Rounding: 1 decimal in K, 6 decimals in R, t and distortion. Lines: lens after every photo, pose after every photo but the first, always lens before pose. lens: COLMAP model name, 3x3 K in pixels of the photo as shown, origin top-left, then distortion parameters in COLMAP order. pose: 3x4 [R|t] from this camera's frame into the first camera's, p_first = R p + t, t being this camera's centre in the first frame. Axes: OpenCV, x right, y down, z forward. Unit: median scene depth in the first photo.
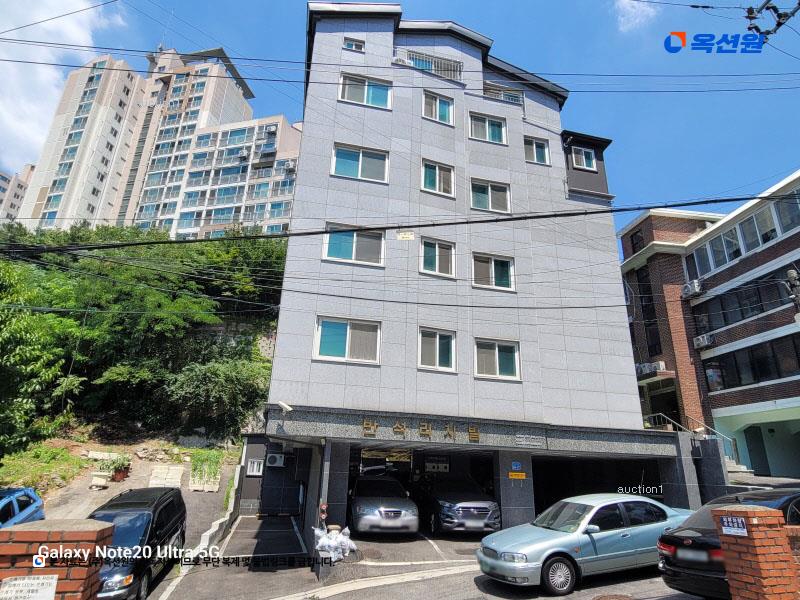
lens RADIAL K [[457.9, 0, 396.9], [0, 457.9, 302.6], [0, 0, 1]] dist [-0.006816, -0.000182]
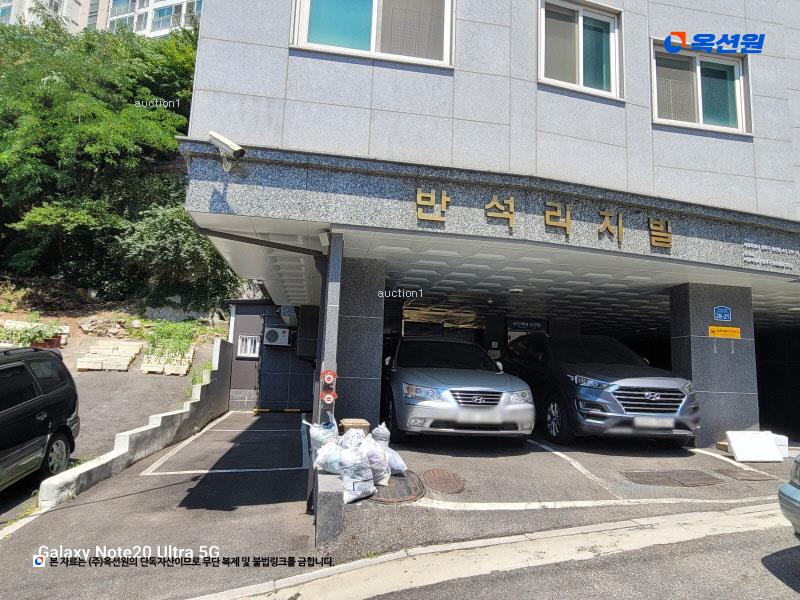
lens RADIAL K [[515.0, 0, 397.0], [0, 515.0, 298.4], [0, 0, 1]] dist [-0.000998, -0.005339]
pose [[0.997605, -0.003205, -0.069095, -0.050127], [0.017186, 0.979085, 0.202726, 0.223550], [0.067000, -0.203428, 0.976795, 0.441471]]
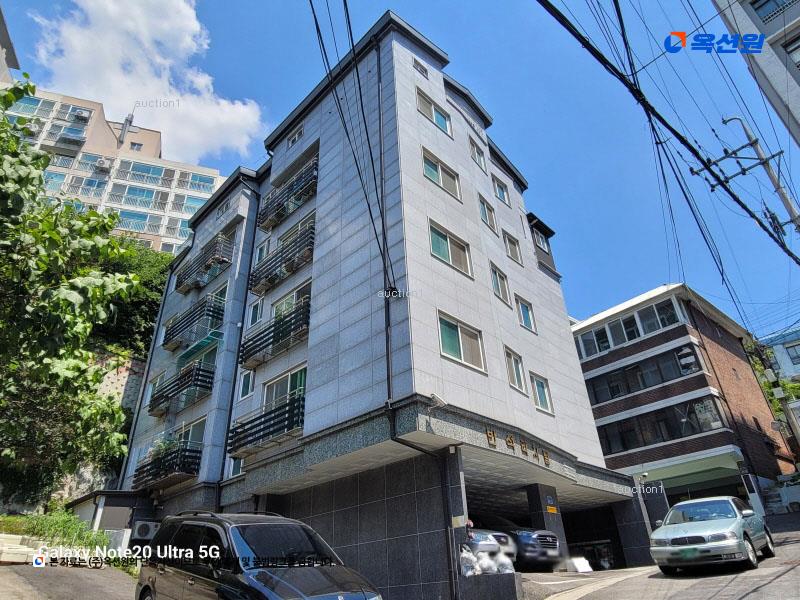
lens RADIAL K [[497.9, 0, 395.6], [0, 497.9, 300.0], [0, 0, 1]] dist [-0.006201, 0.001537]
pose [[0.843786, 0.218143, 0.490345, -0.660321], [-0.118105, 0.966743, -0.226846, 0.220382], [-0.523523, 0.133497, 0.841488, 0.197775]]
